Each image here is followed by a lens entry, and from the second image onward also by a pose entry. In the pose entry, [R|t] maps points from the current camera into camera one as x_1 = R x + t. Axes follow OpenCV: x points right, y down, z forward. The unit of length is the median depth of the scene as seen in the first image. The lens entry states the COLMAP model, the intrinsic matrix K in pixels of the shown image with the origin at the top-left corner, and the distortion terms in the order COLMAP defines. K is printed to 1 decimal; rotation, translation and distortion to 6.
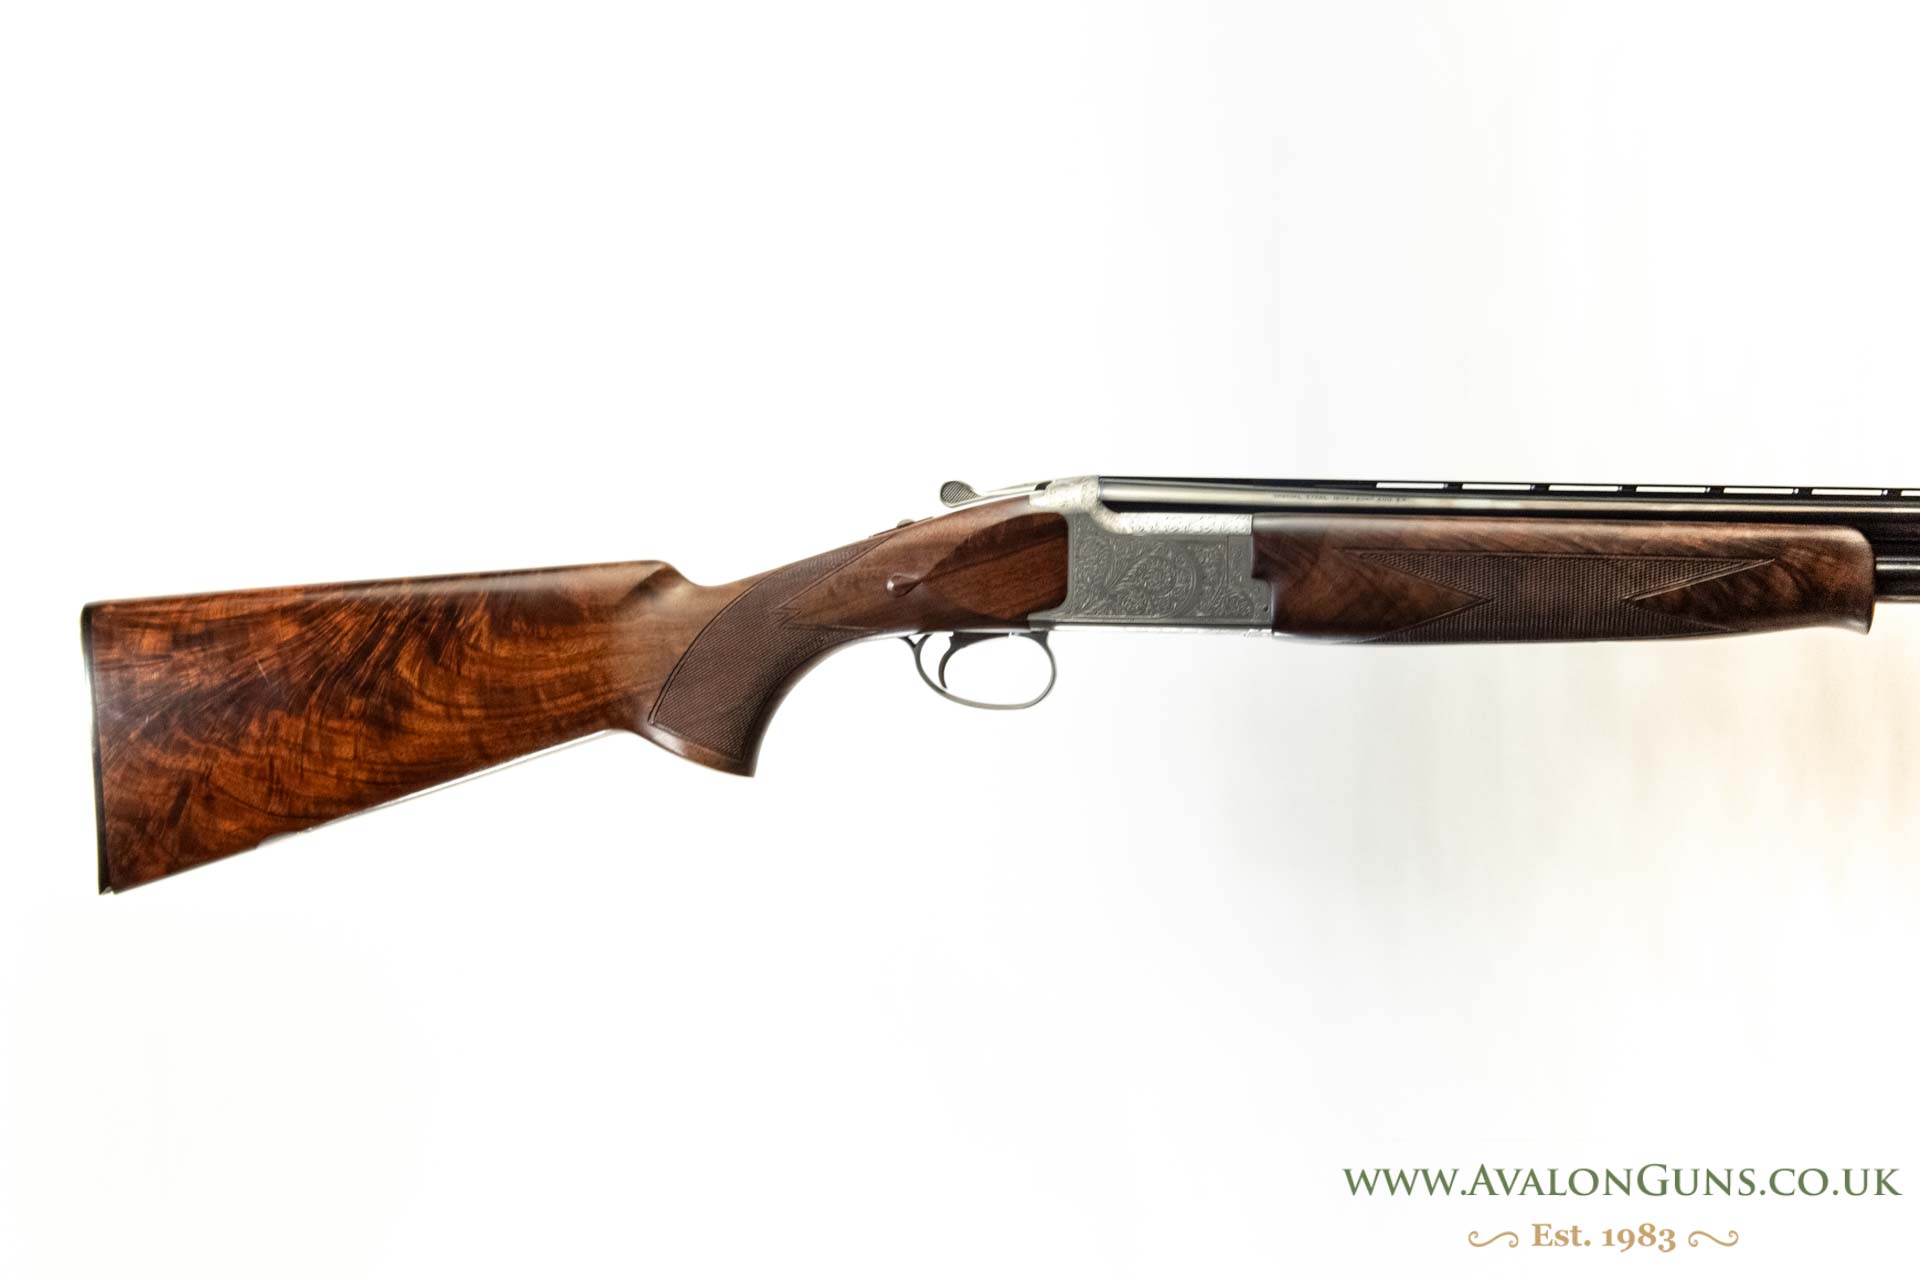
lens RADIAL K [[4425.4, 0, 958.8], [0, 4425.4, 639.2], [0, 0, 1]] dist [0.128781, 0.000000]
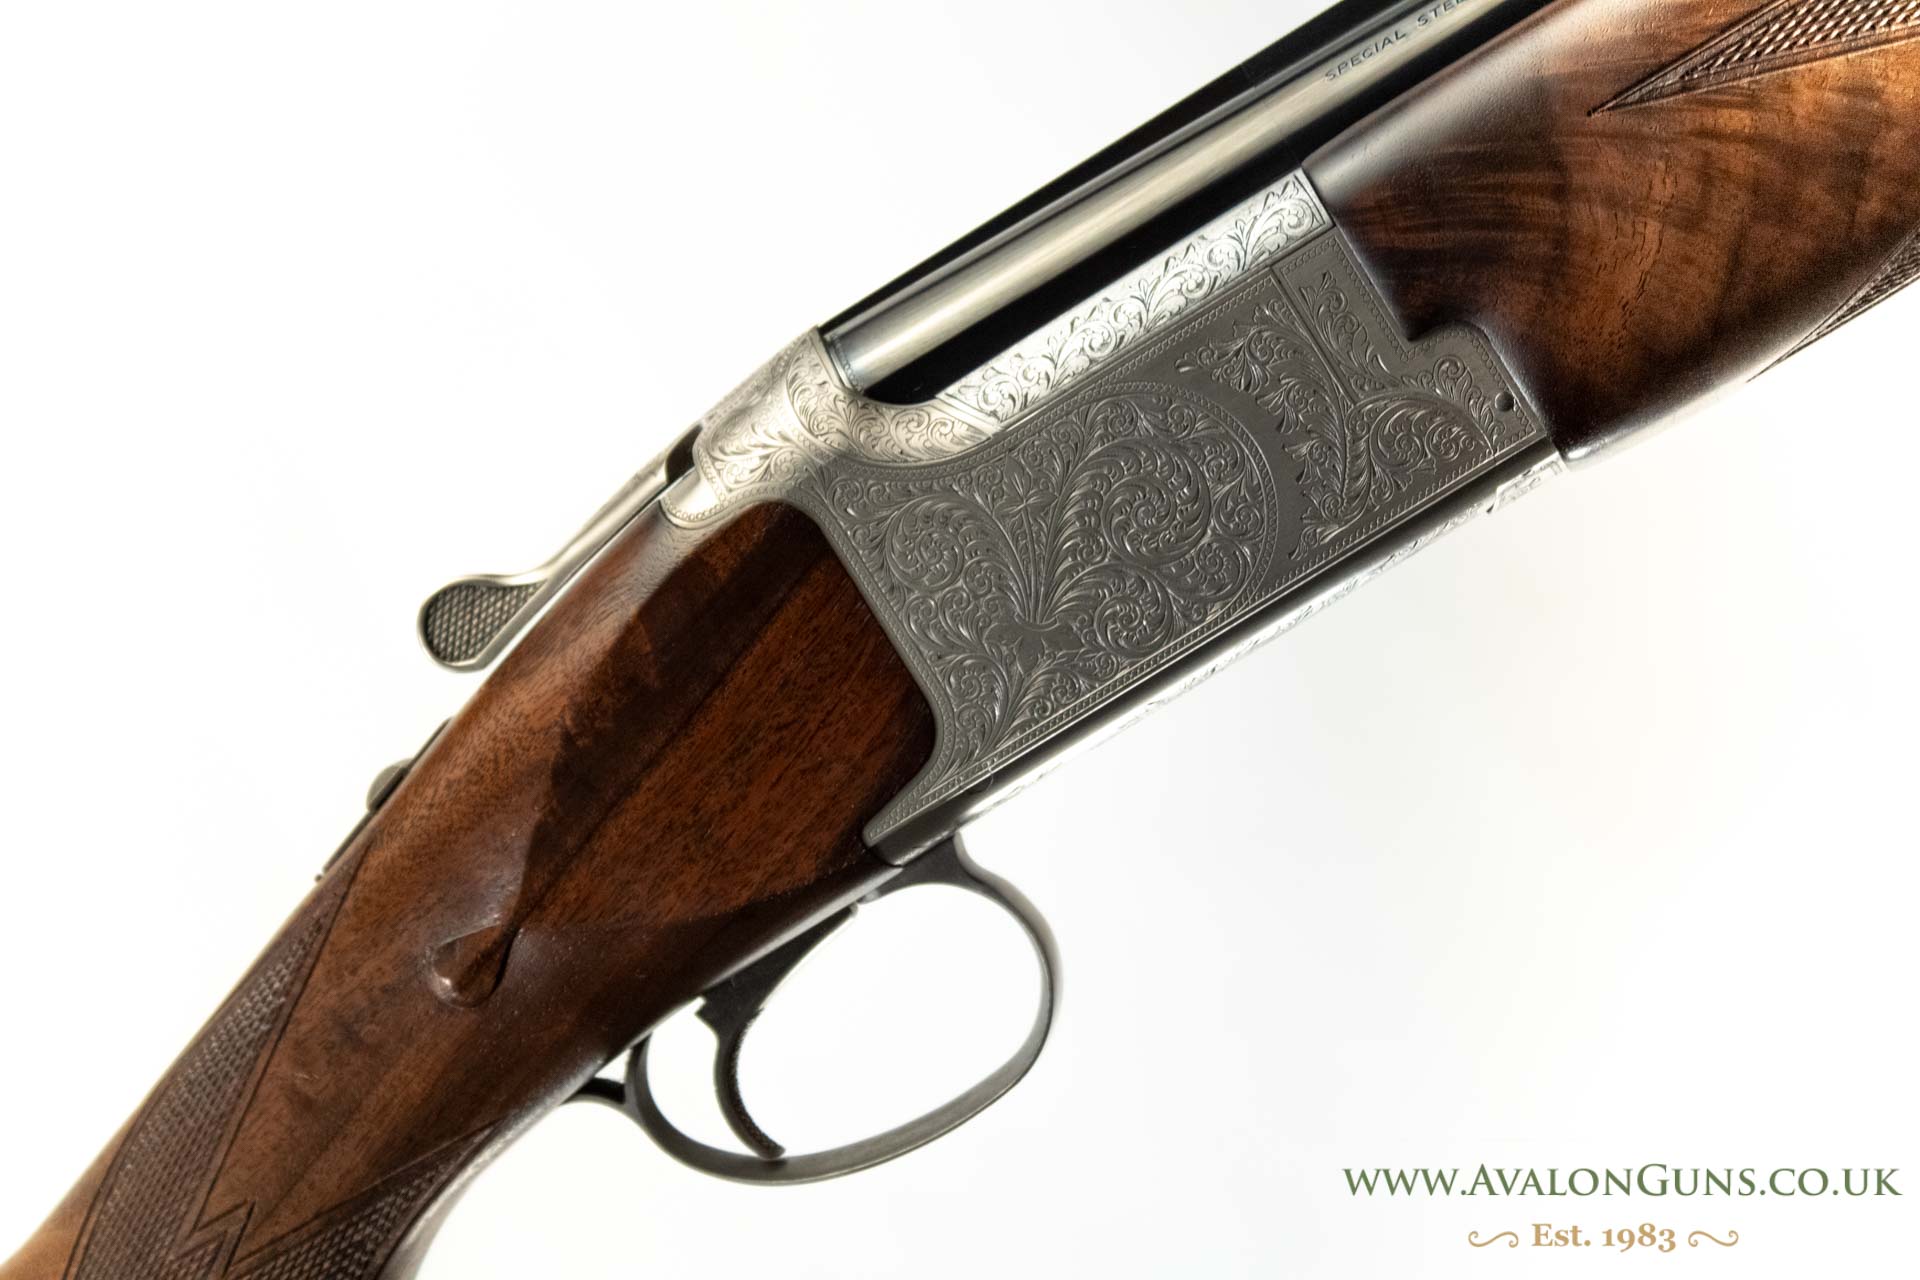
lens RADIAL K [[4932.2, 0, 961.7], [0, 4932.2, 639.8], [0, 0, 1]] dist [0.095301, 0.000000]
pose [[0.842126, -0.537778, -0.040230, 0.042594], [0.538503, 0.842574, 0.009176, -0.016272], [0.028962, -0.029391, 0.999148, 0.657014]]
